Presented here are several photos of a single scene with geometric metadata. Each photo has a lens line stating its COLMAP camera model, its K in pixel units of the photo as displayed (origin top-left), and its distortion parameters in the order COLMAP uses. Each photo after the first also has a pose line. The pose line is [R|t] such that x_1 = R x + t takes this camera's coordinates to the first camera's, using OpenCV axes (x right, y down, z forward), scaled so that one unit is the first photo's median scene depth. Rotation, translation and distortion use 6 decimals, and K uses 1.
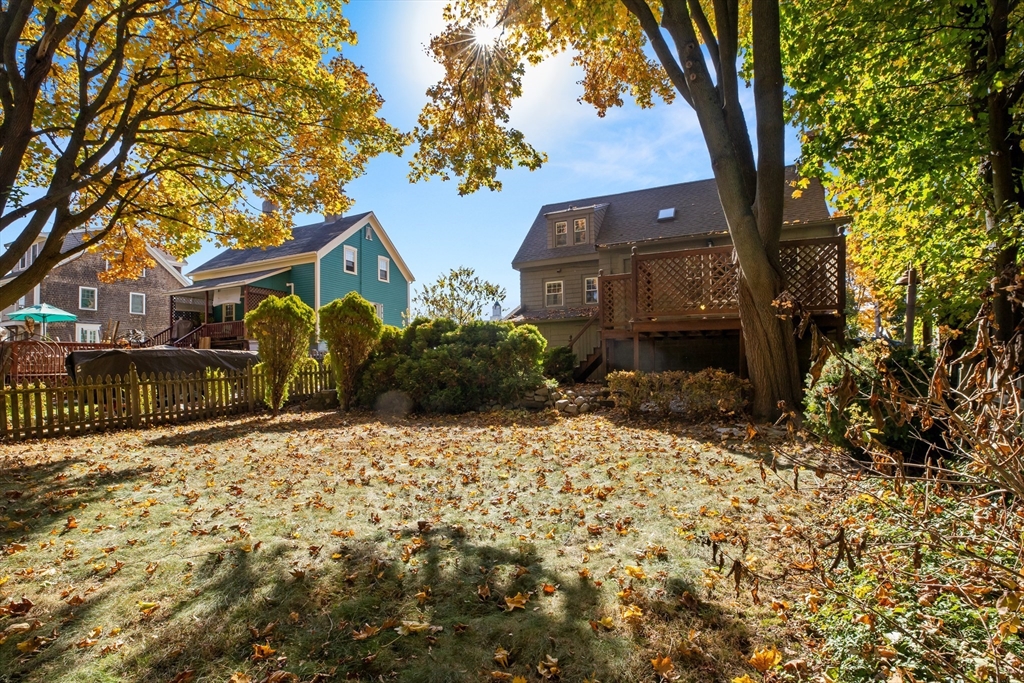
lens RADIAL K [[467.7, 0, 471.8], [0, 467.7, 364.6], [0, 0, 1]] dist [0.003971, 0.001120]
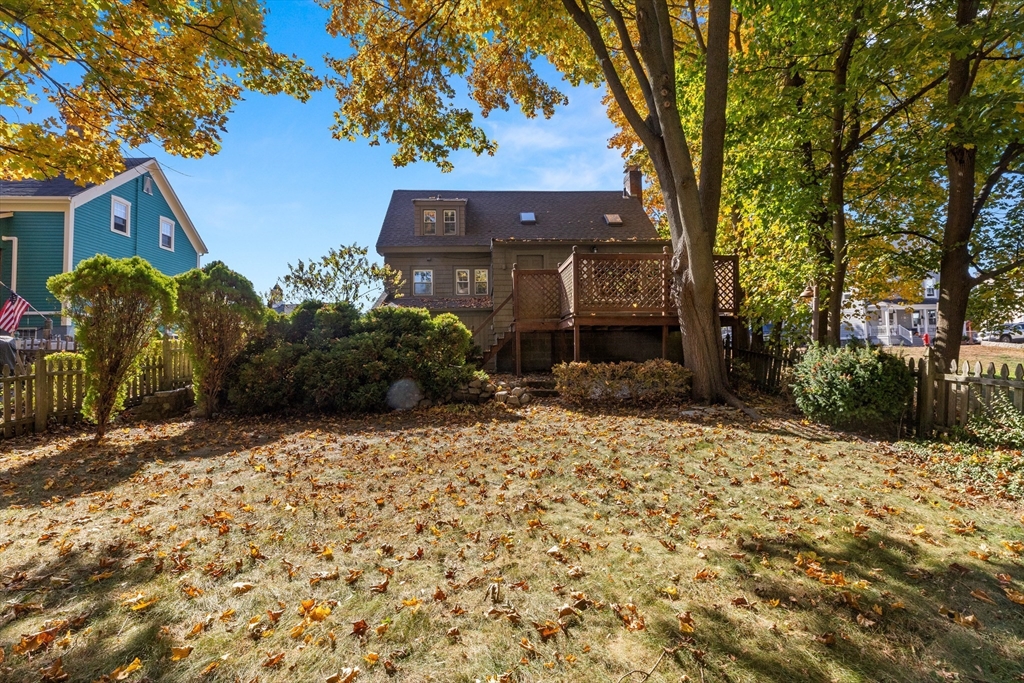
lens RADIAL K [[467.7, 0, 512.0], [0, 467.7, 342.5], [0, 0, 1]] dist [0.003971, 0.001120]
pose [[0.869267, 0.010841, 0.494224, -0.233558], [0.002070, 0.999671, -0.025569, -0.001986], [-0.494339, 0.023250, 0.868958, 0.113435]]
